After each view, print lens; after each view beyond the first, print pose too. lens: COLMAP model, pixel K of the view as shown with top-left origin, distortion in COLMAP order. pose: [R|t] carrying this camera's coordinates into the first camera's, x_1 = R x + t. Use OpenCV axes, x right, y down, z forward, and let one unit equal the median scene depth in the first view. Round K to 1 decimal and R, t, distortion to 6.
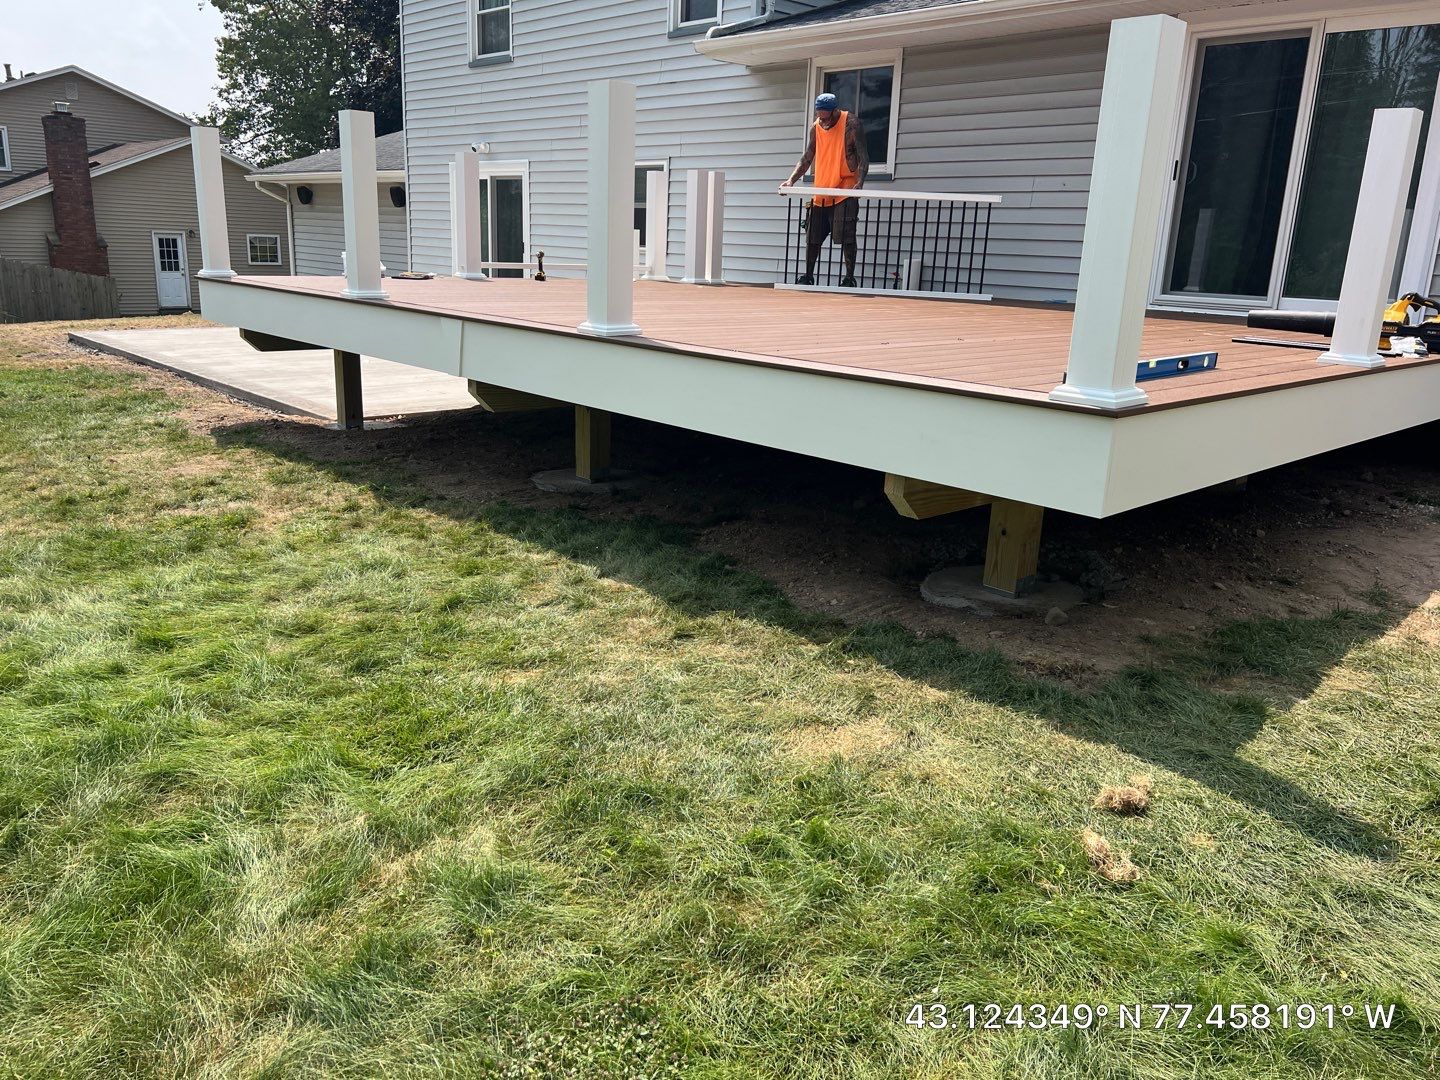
lens RADIAL K [[1076.0, 0, 720.0], [0, 1076.0, 540.0], [0, 0, 1]] dist [0.021947, -0.017310]
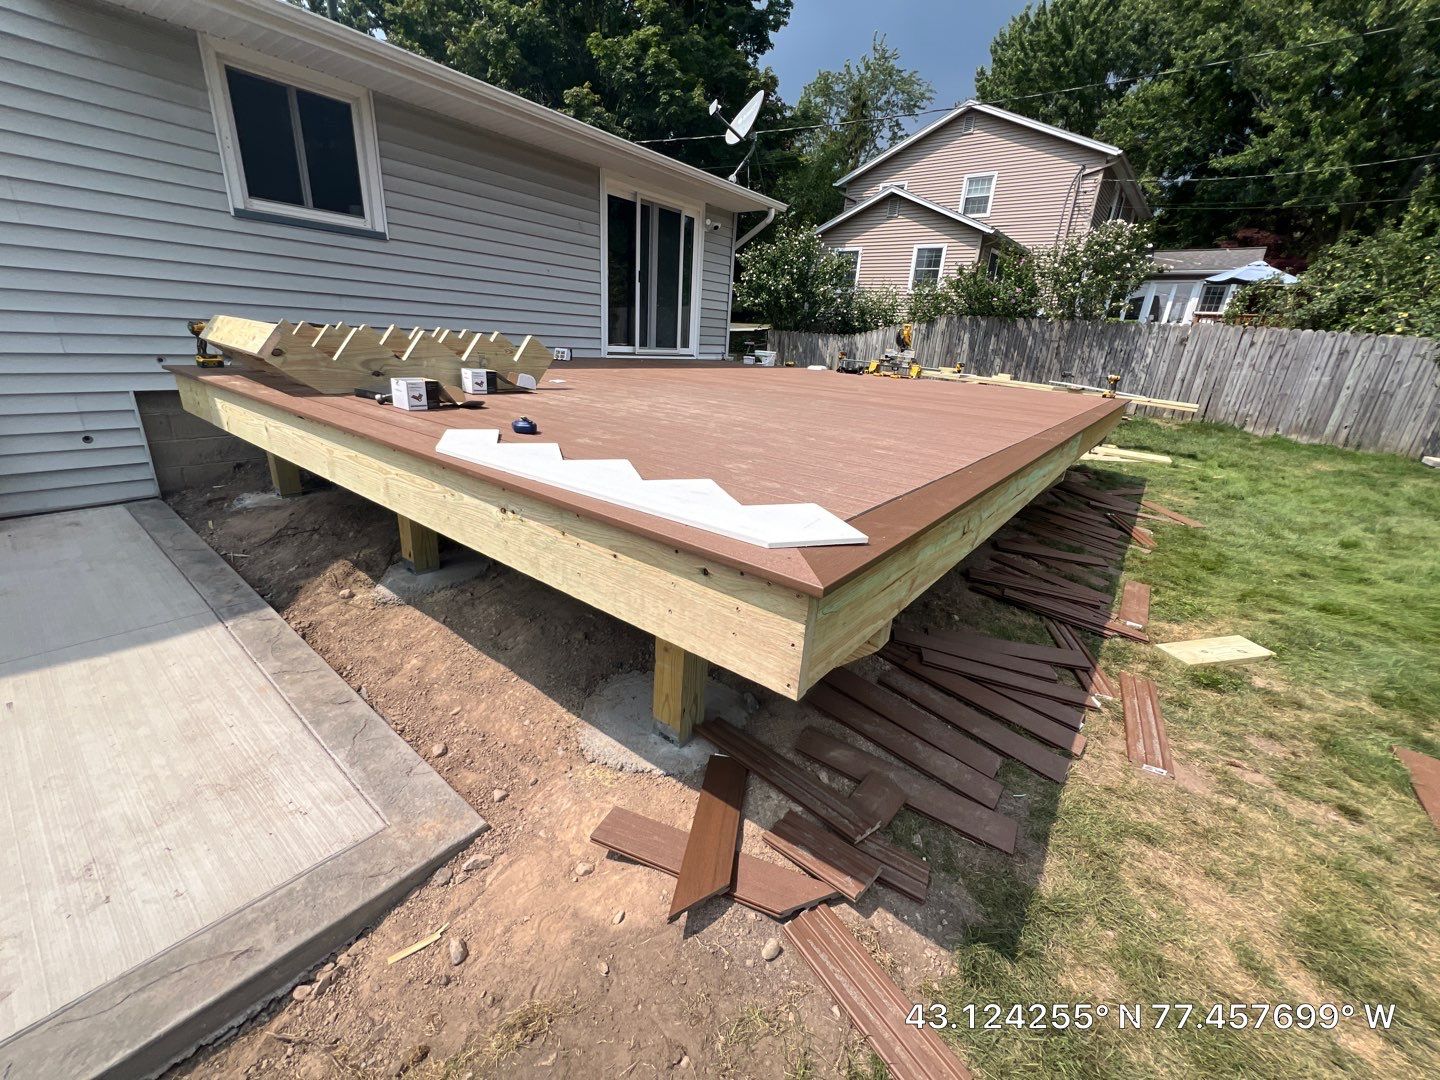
lens RADIAL K [[577.8, 0, 718.2], [0, 577.8, 544.5], [0, 0, 1]] dist [-0.001202, -0.000291]
pose [[-0.132601, -0.379866, 0.915488, -0.426169], [0.196348, 0.895273, 0.399918, -0.214651], [-0.971527, 0.232784, -0.044128, 0.724172]]
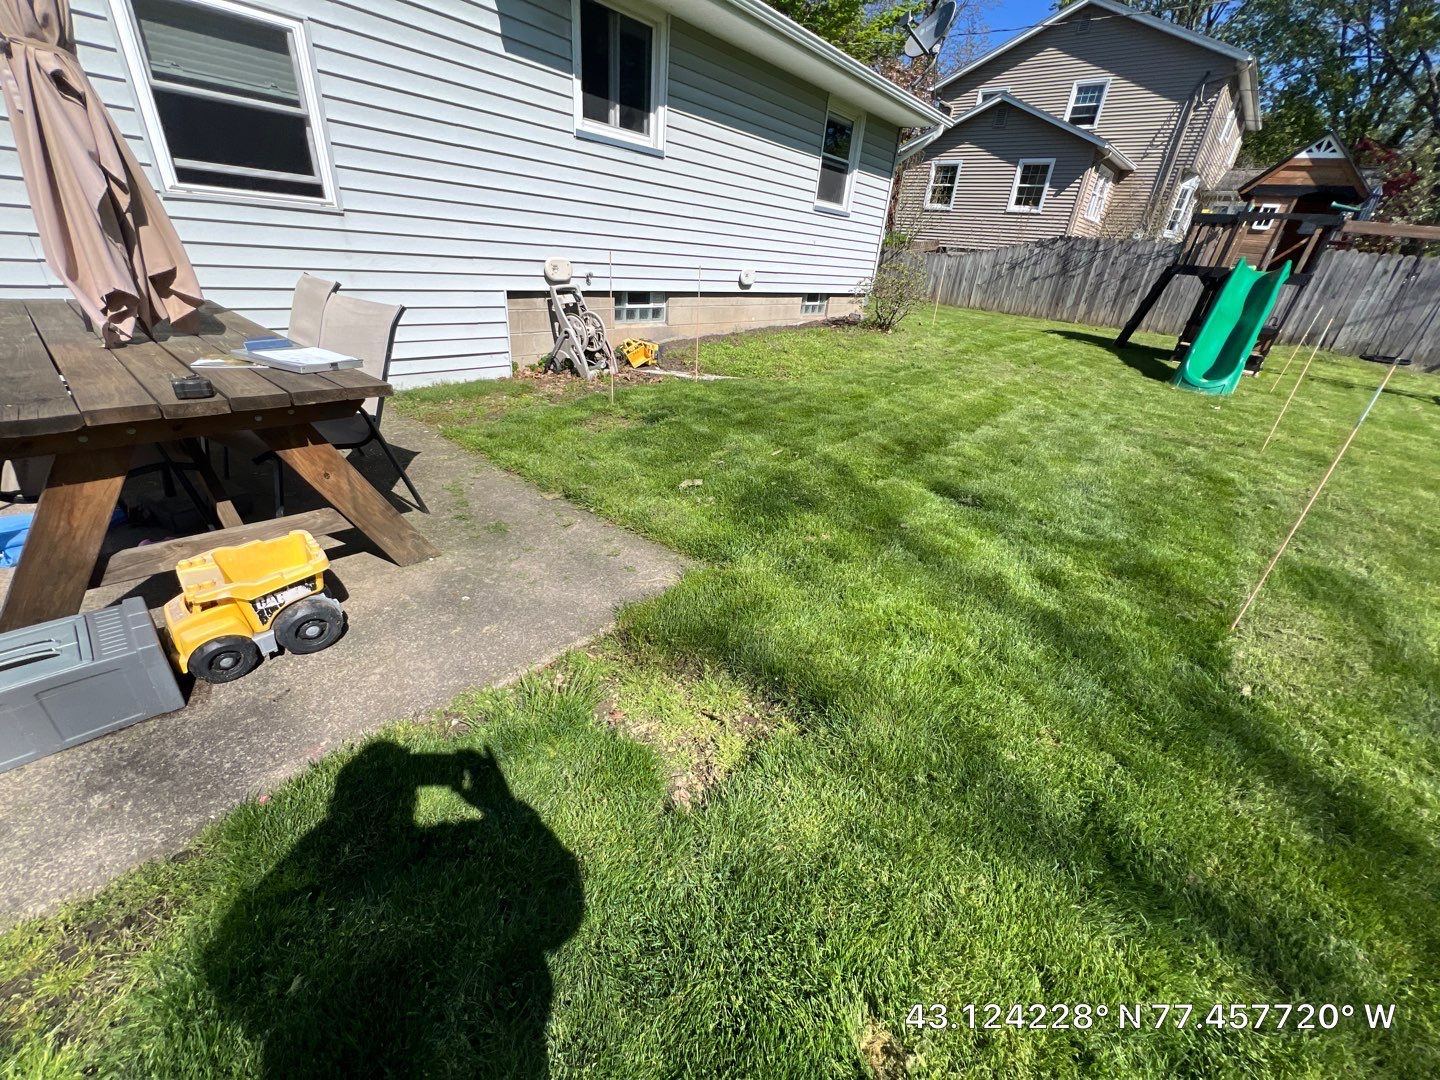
lens RADIAL K [[573.6, 0, 717.6], [0, 573.6, 543.8], [0, 0, 1]] dist [-0.001031, 0.000042]
pose [[-0.087994, -0.495386, 0.864205, -0.507745], [0.180051, 0.845370, 0.502923, -0.257786], [-0.979714, 0.199855, 0.014807, 0.928000]]
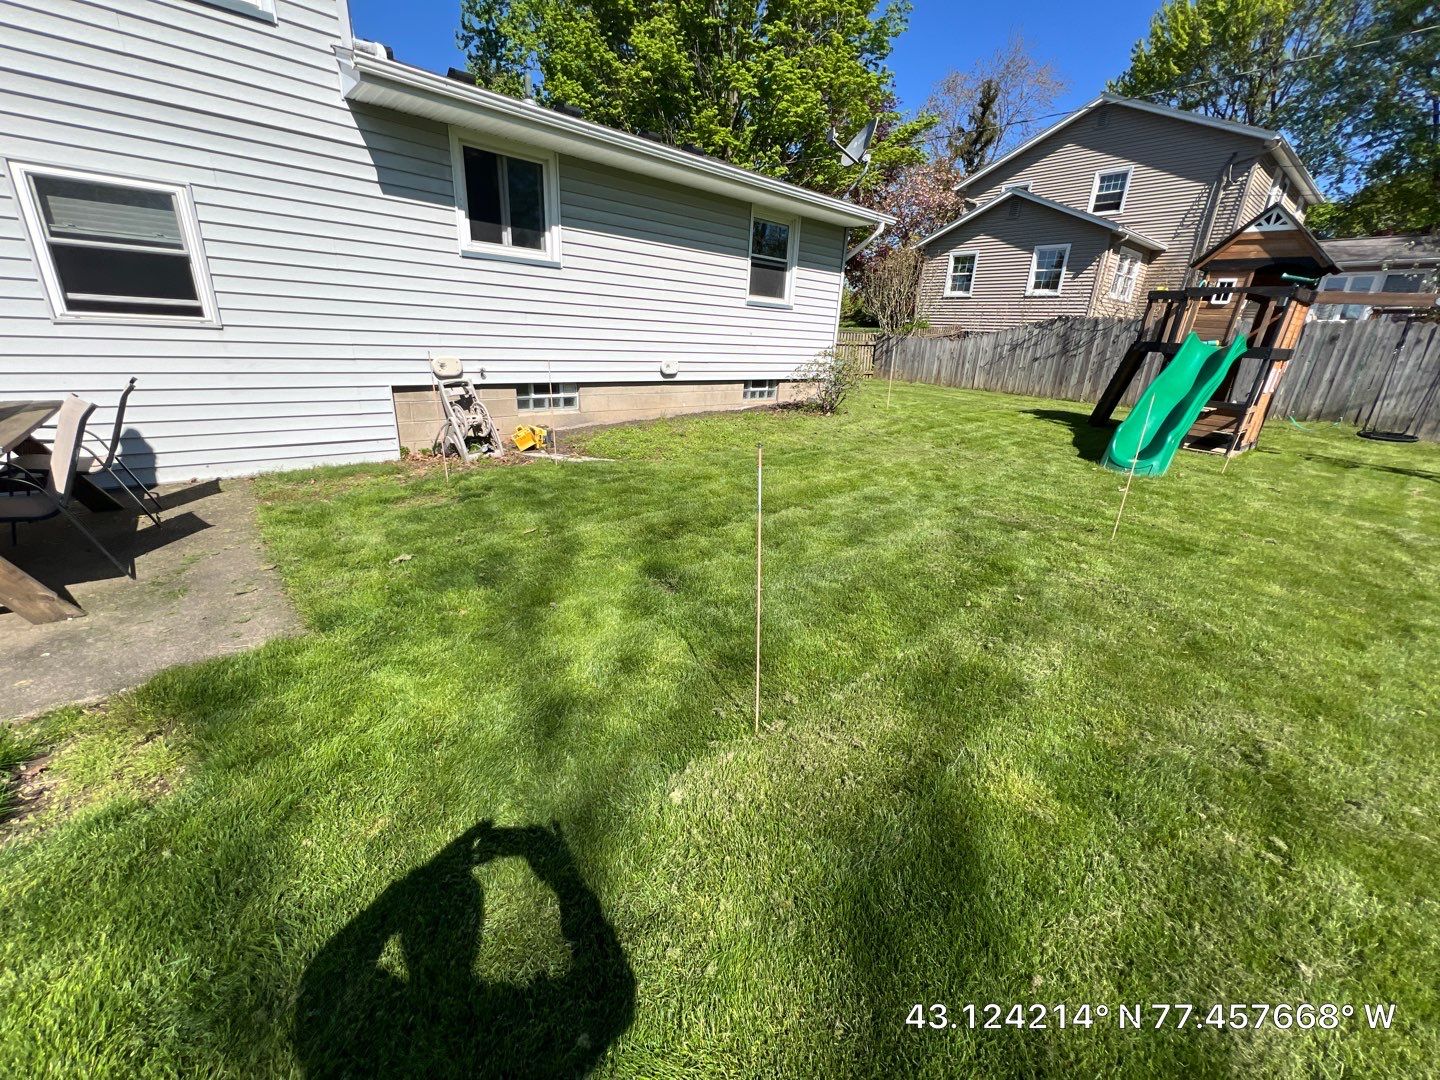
lens RADIAL K [[573.6, 0, 717.6], [0, 573.6, 543.8], [0, 0, 1]] dist [-0.001031, 0.000042]
pose [[0.050380, -0.375573, 0.925422, -0.513610], [0.217710, 0.908446, 0.356831, -0.218647], [-0.974712, 0.183497, 0.127533, 0.727539]]
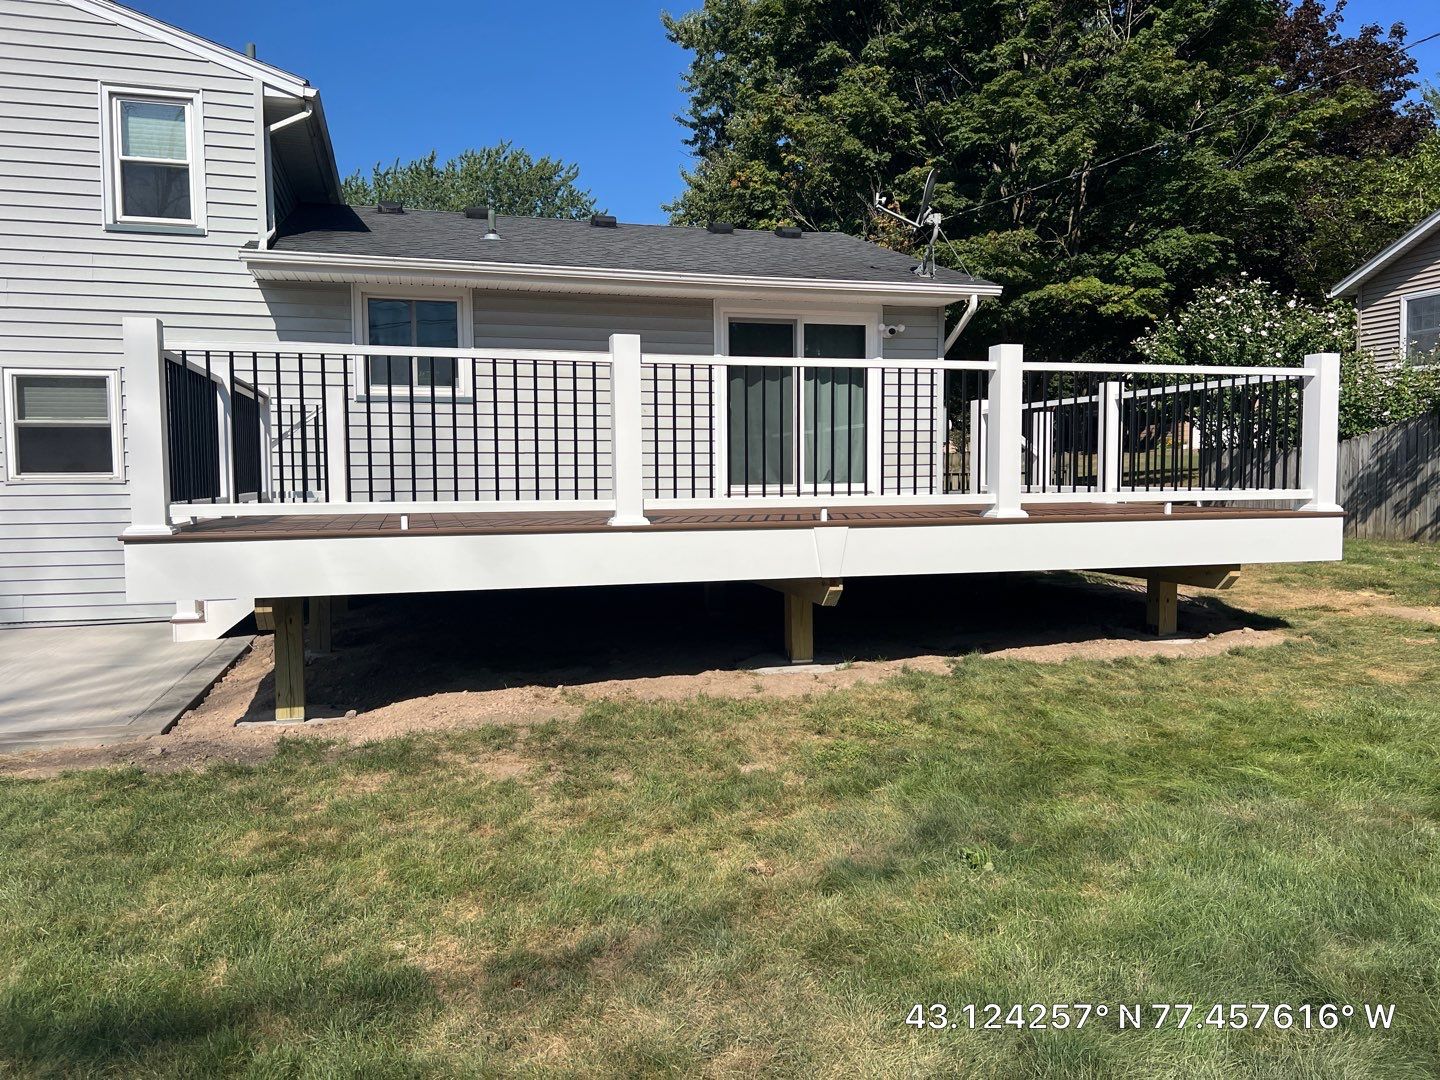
lens RADIAL K [[1118.8, 0, 720.0], [0, 1118.8, 540.0], [0, 0, 1]] dist [0.013819, 0.001501]
pose [[0.473932, -0.088901, 0.876062, -0.657029], [0.255245, 0.966047, -0.040050, -0.082203], [-0.842756, 0.242591, 0.480532, 0.257936]]
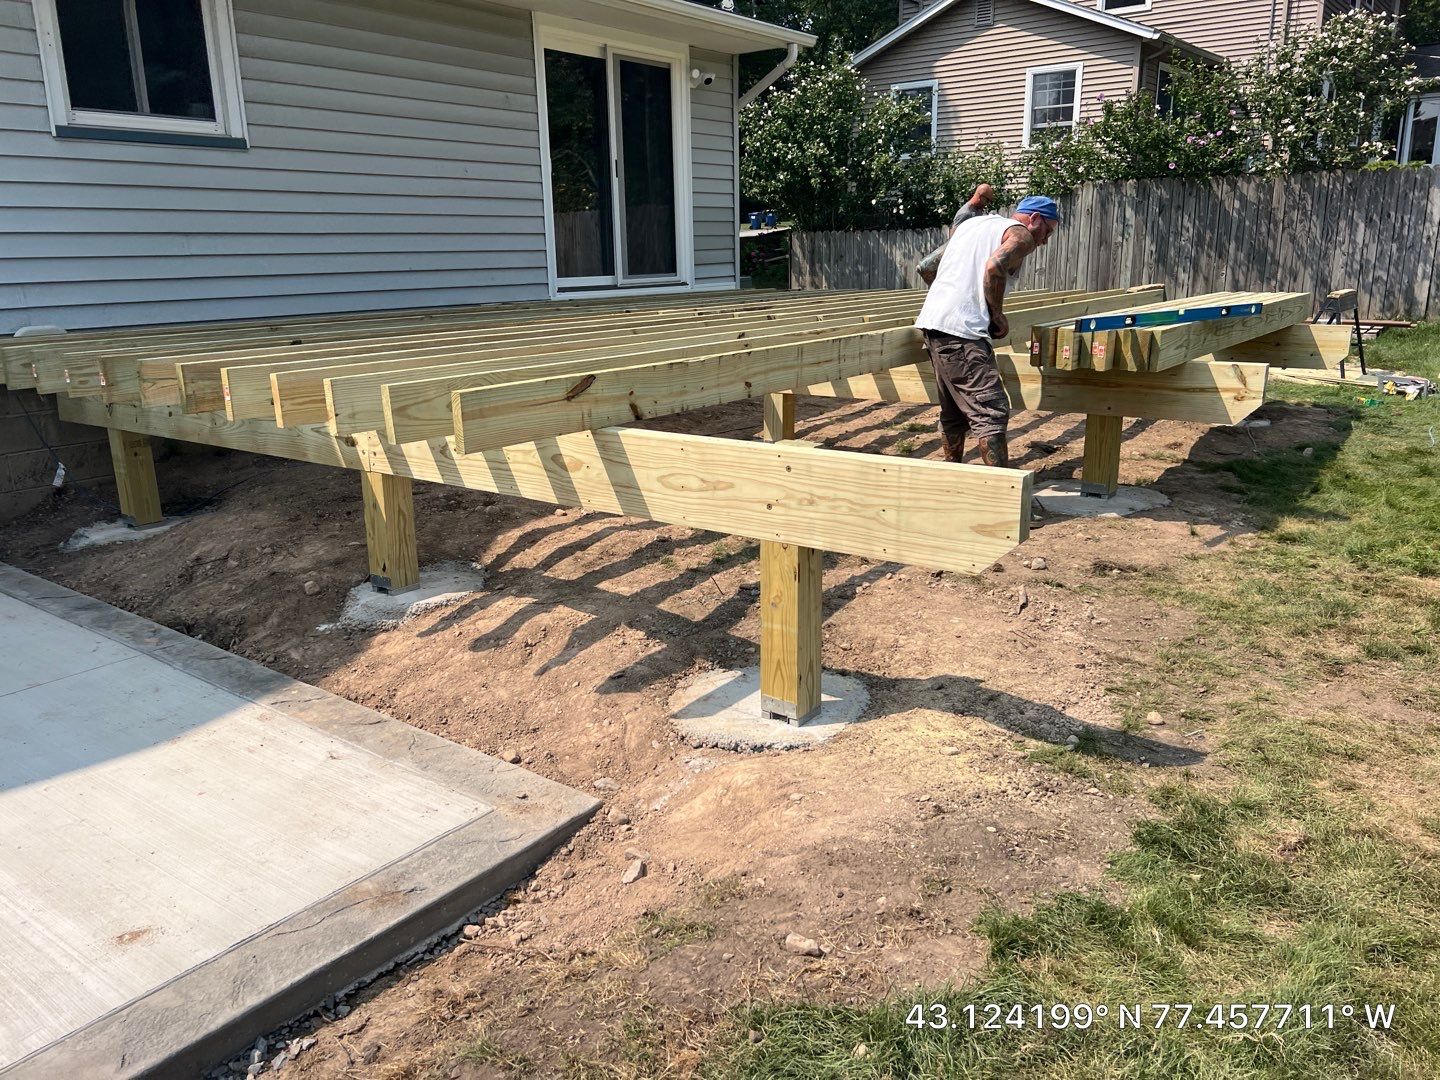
lens RADIAL K [[1118.2, 0, 716.6], [0, 1118.2, 570.1], [0, 0, 1]] dist [0.006386, -0.002376]
pose [[-0.168871, -0.305091, 0.937231, -0.562323], [0.270322, 0.900090, 0.341707, -0.233930], [-0.947844, 0.311058, -0.069526, 0.778860]]
